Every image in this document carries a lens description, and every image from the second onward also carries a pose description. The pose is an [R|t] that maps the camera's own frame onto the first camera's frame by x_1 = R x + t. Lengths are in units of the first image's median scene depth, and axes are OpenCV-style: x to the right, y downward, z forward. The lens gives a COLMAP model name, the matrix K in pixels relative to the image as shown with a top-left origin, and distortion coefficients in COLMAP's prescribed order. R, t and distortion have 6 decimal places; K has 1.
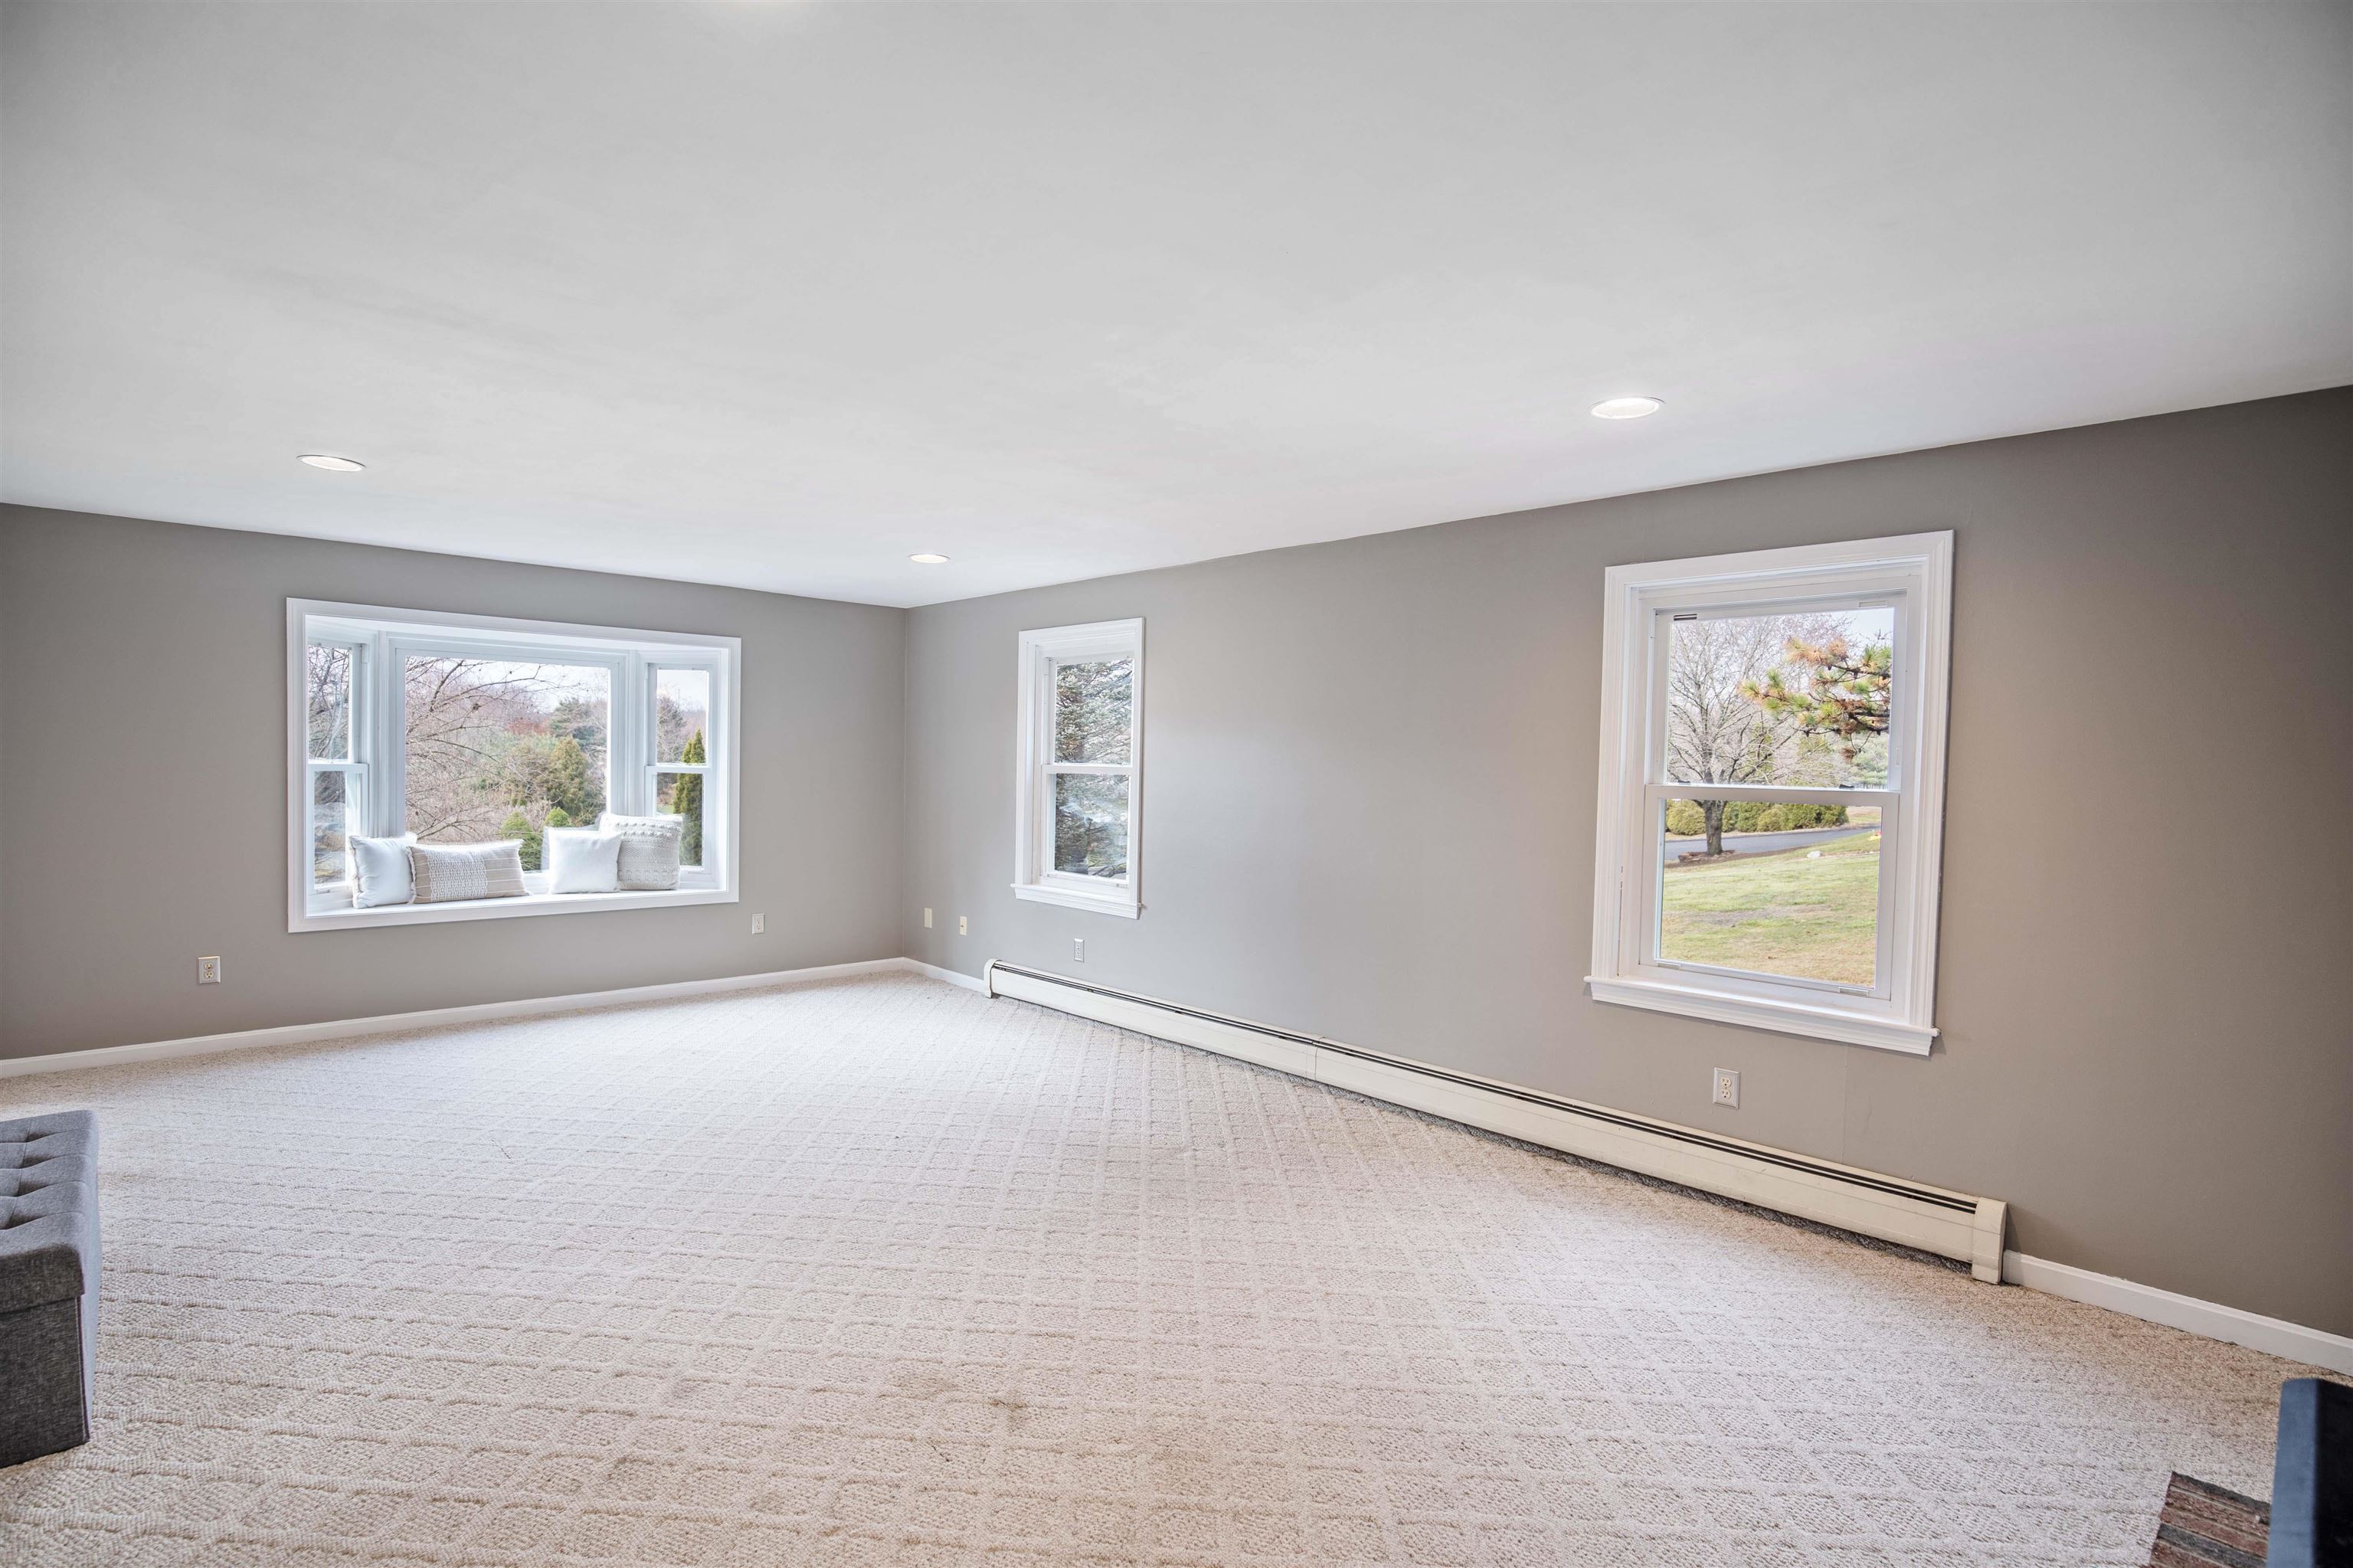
lens RADIAL K [[1136.9, 0, 1175.4], [0, 1136.9, 797.5], [0, 0, 1]] dist [-0.034745, 0.005566]
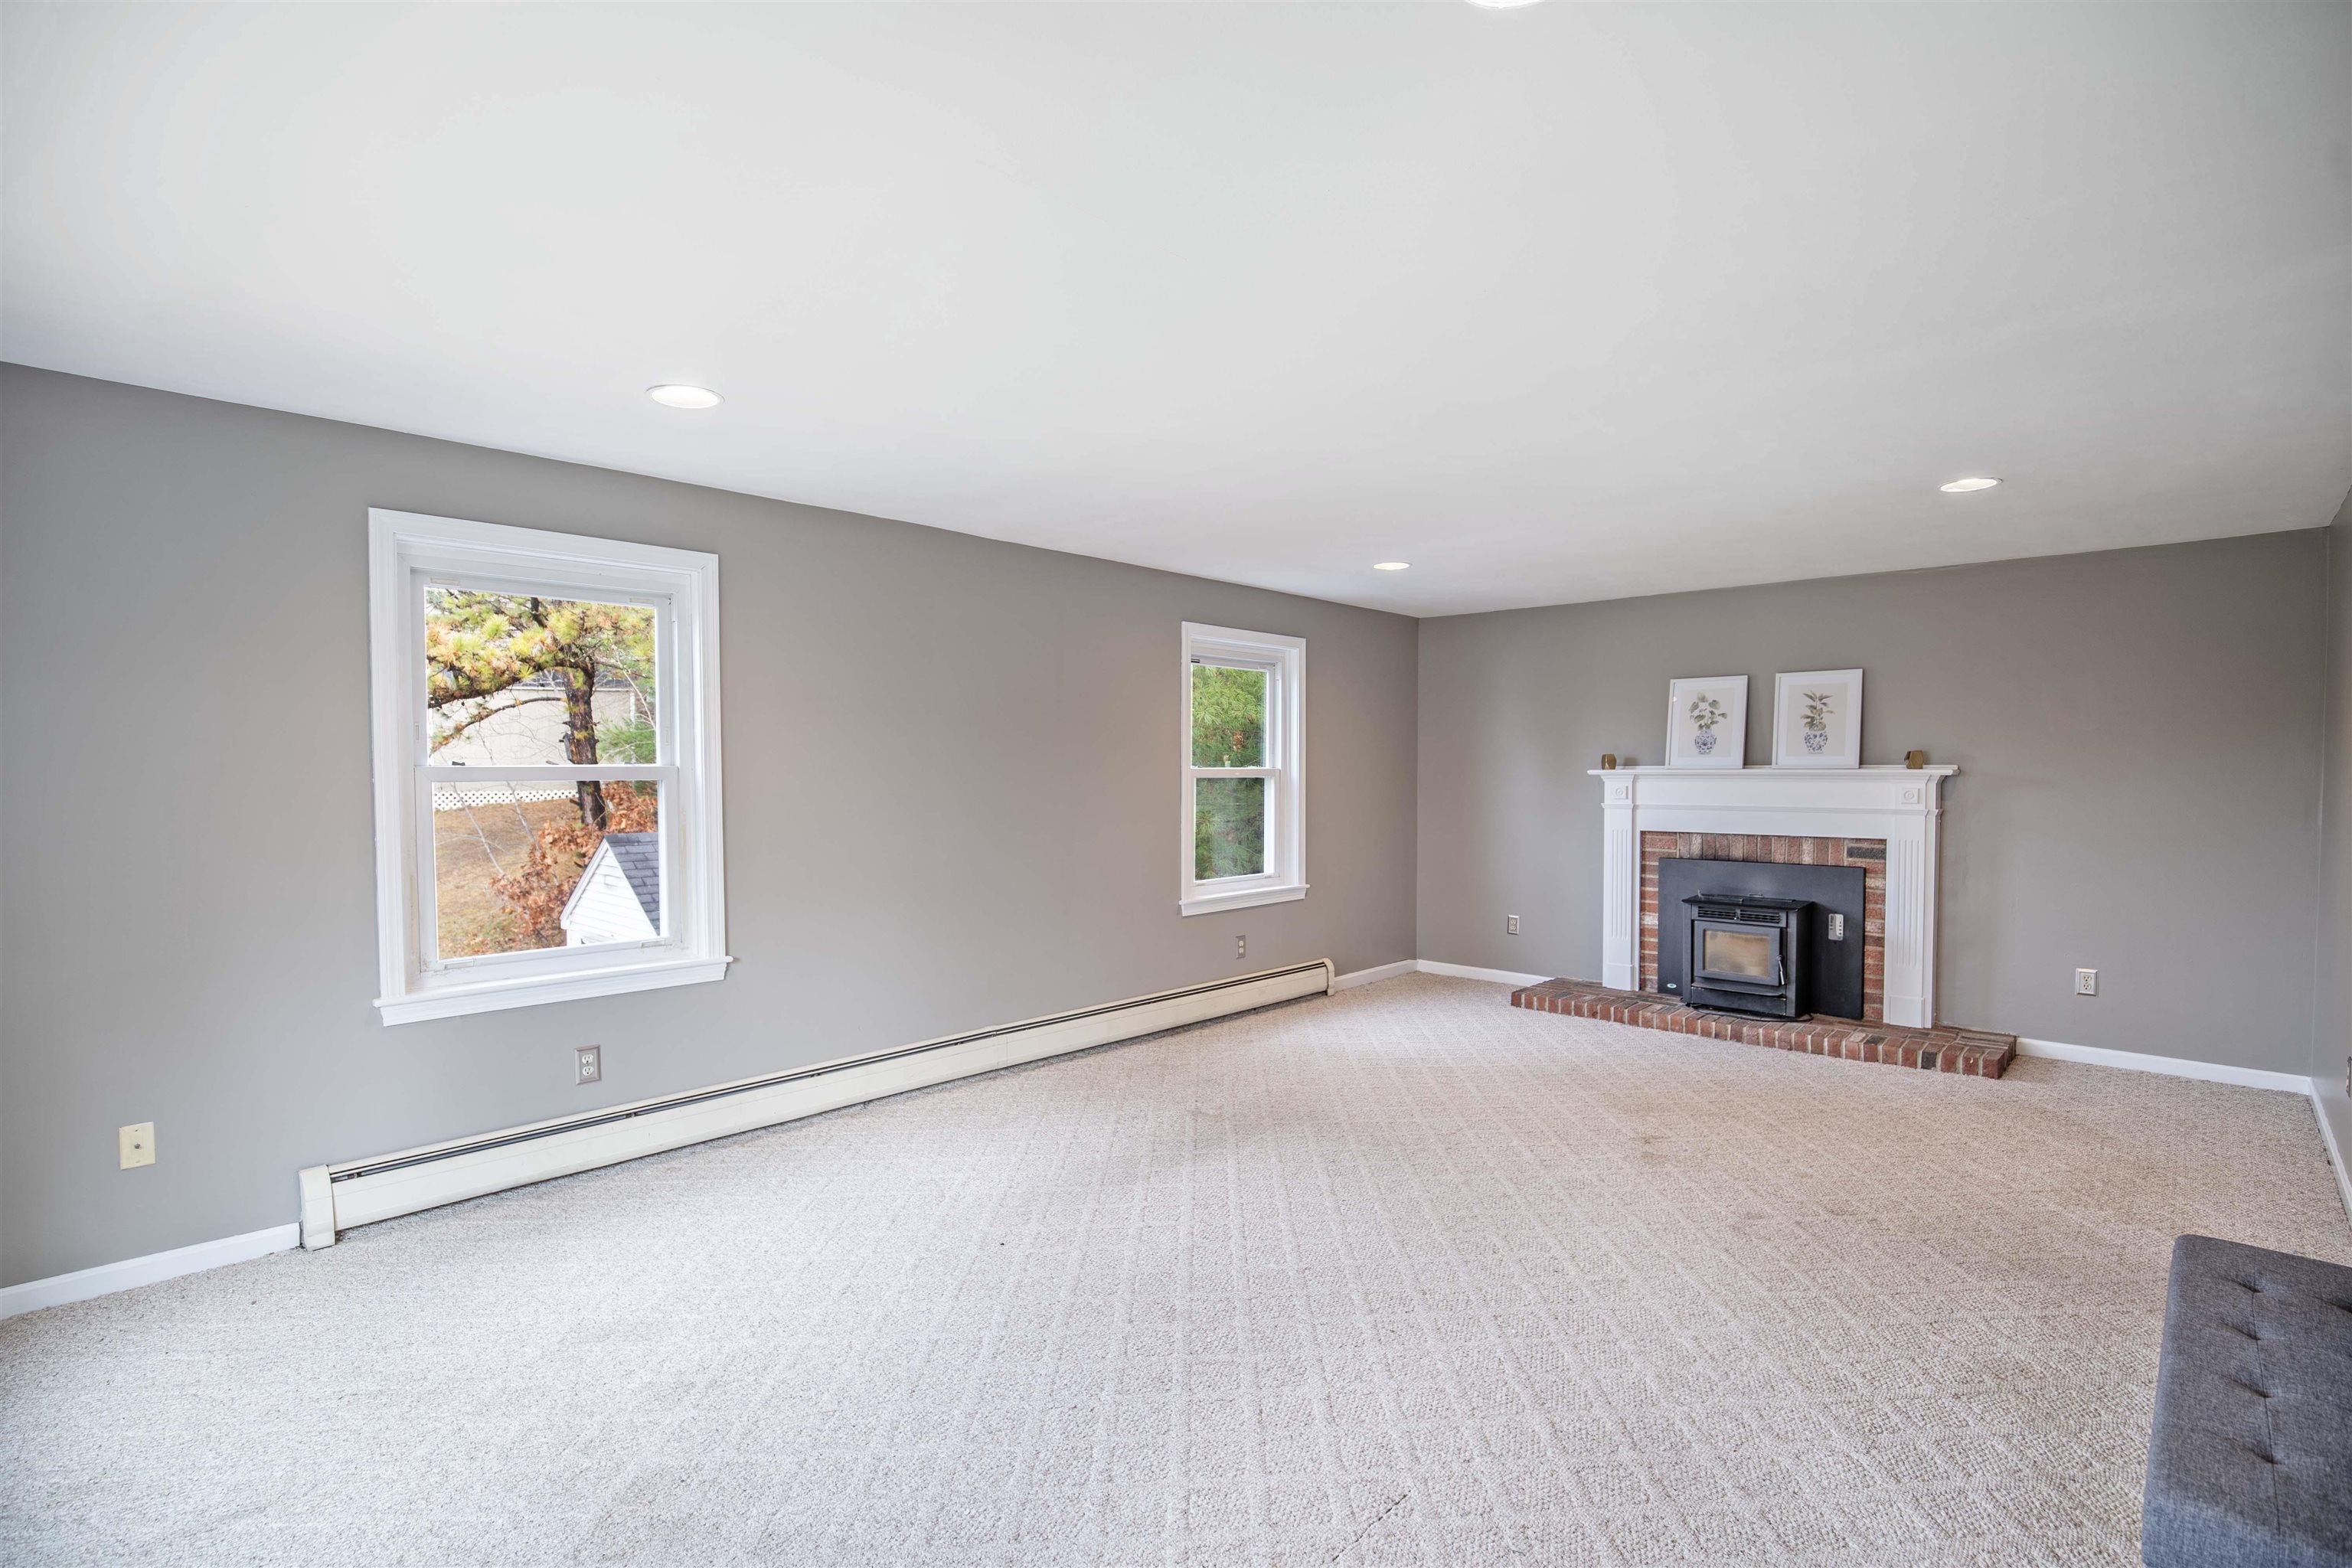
lens RADIAL K [[1108.5, 0, 1182.0], [0, 1108.5, 799.3], [0, 0, 1]] dist [-0.020821, 0.000212]
pose [[-0.055822, -0.050035, 0.997186, -0.727337], [0.029225, 0.998234, 0.051724, -0.032454], [-0.998013, 0.032030, -0.054261, 0.740481]]
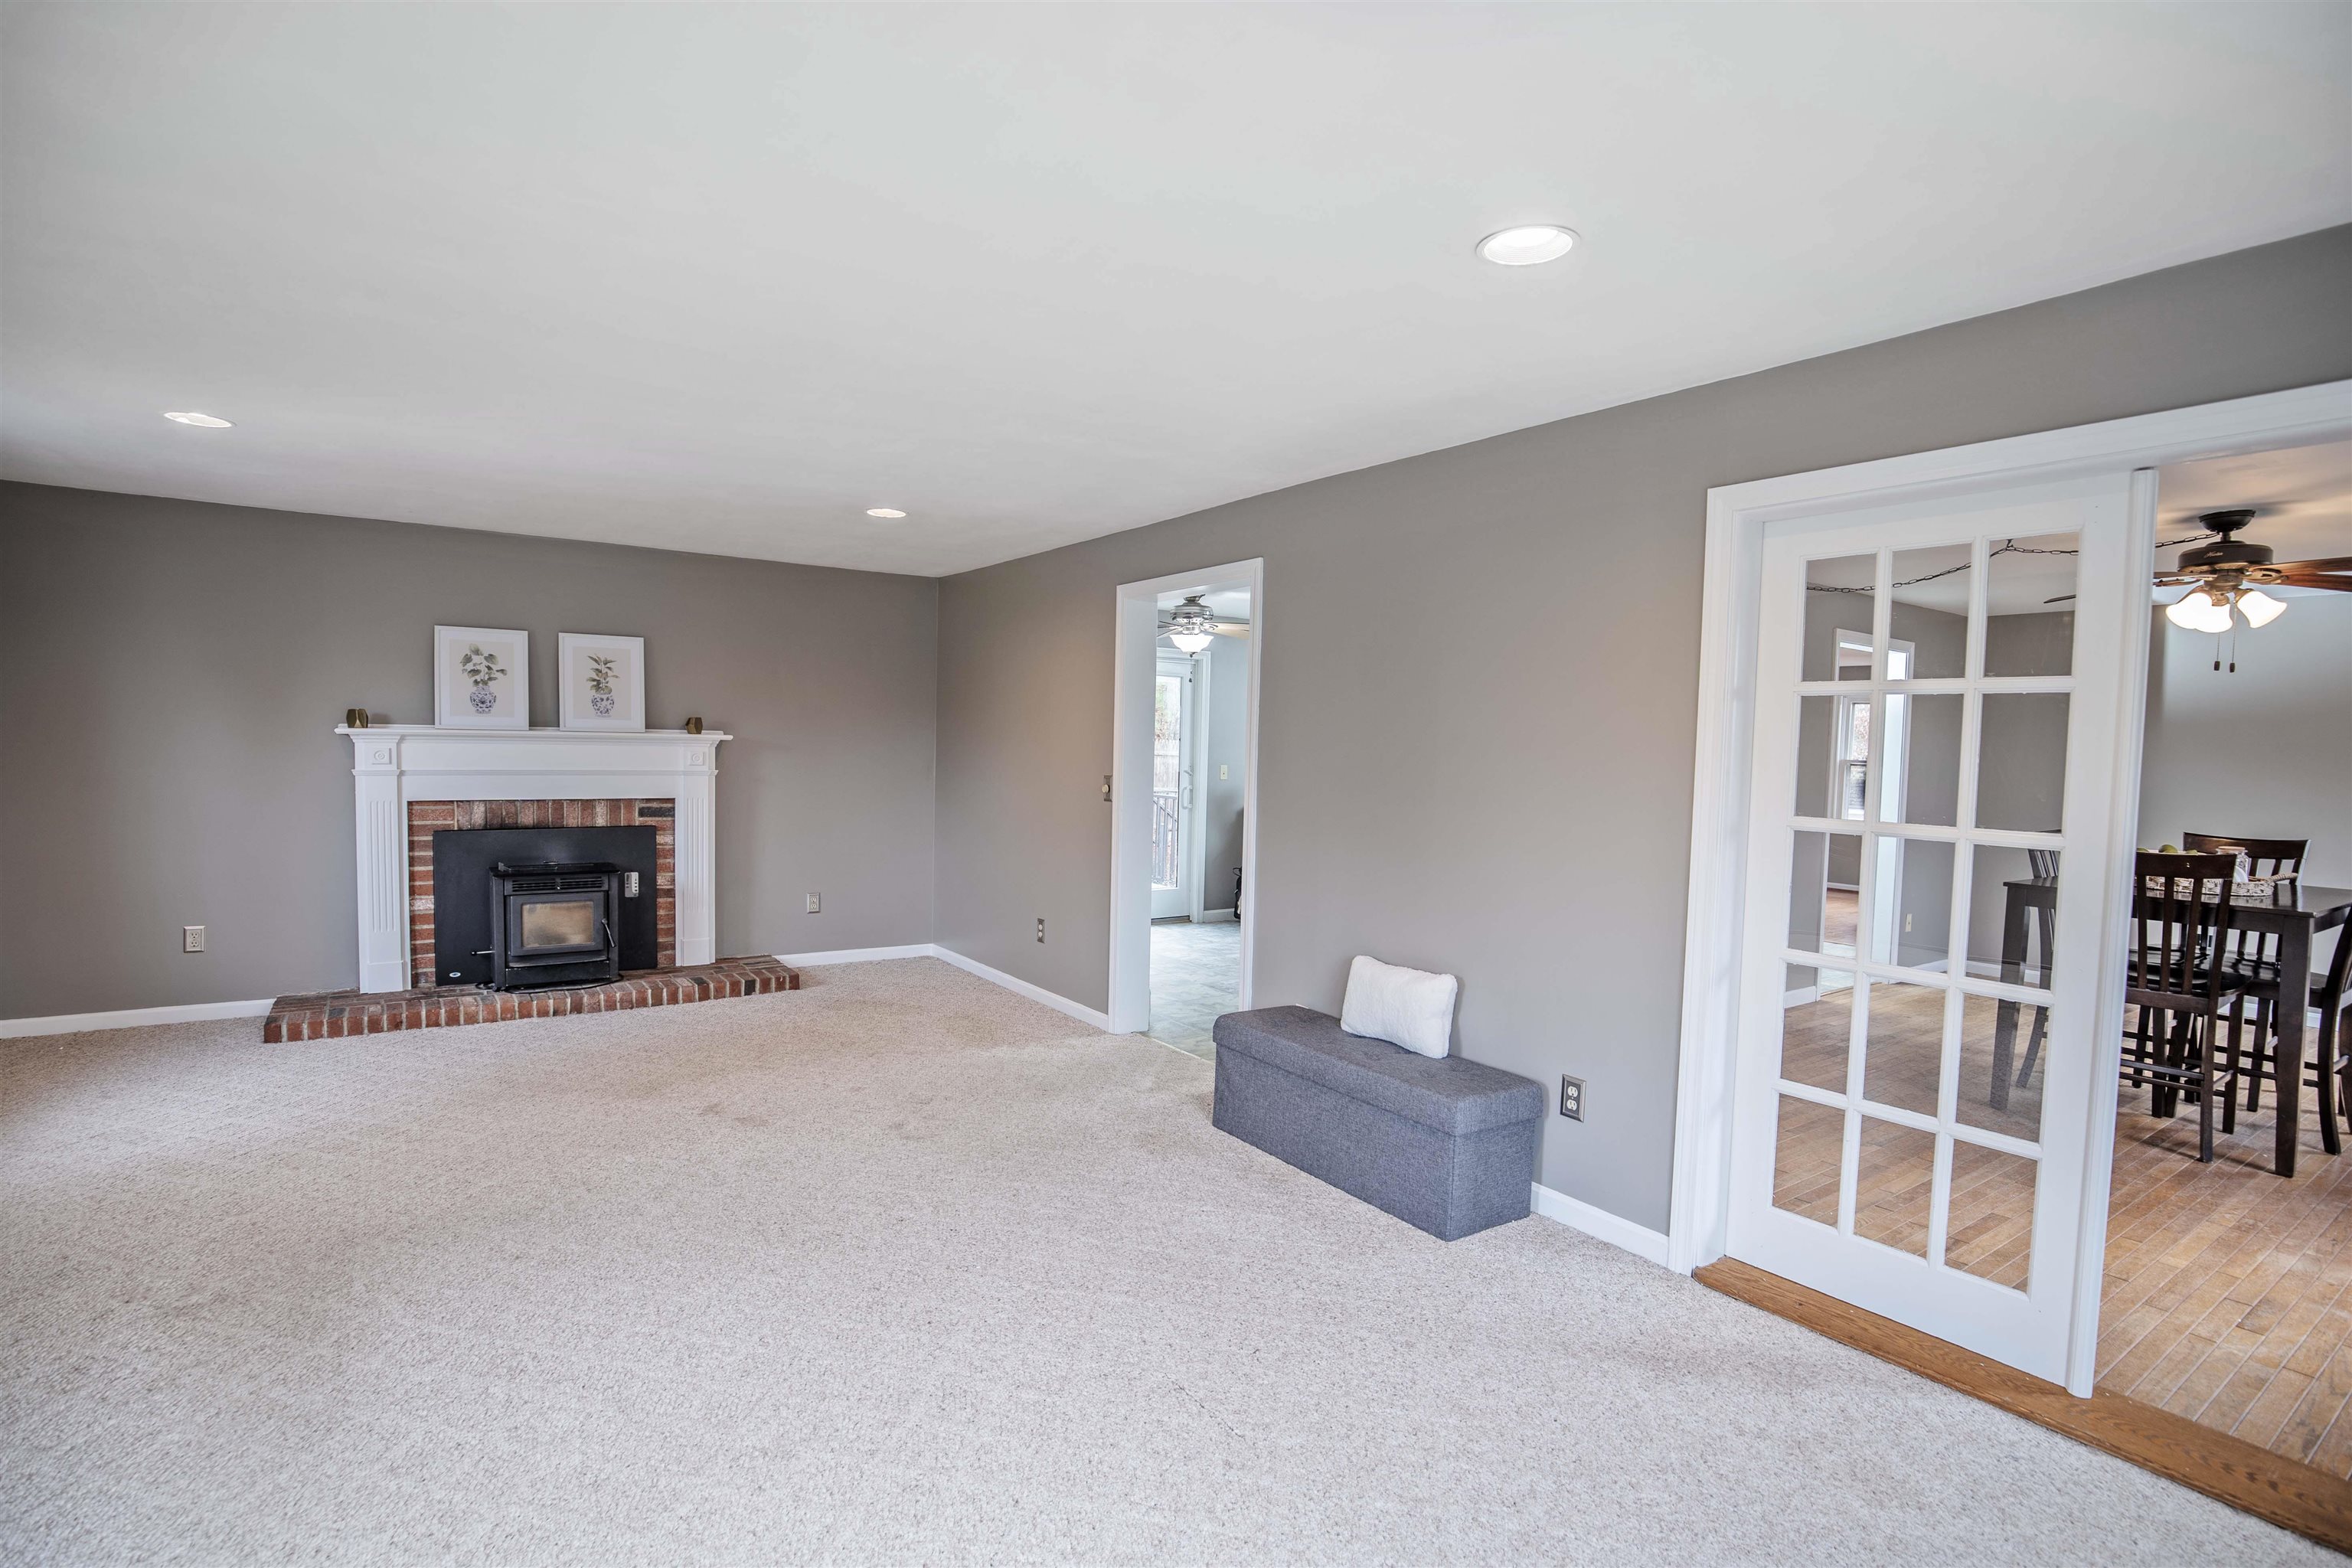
lens RADIAL K [[1136.4, 0, 1174.9], [0, 1136.4, 797.5], [0, 0, 1]] dist [-0.034745, 0.005566]
pose [[-0.987204, -0.054676, 0.149794, -0.441867], [-0.042624, 0.995677, 0.082525, -0.039358], [-0.153658, 0.075085, -0.985267, 1.052573]]
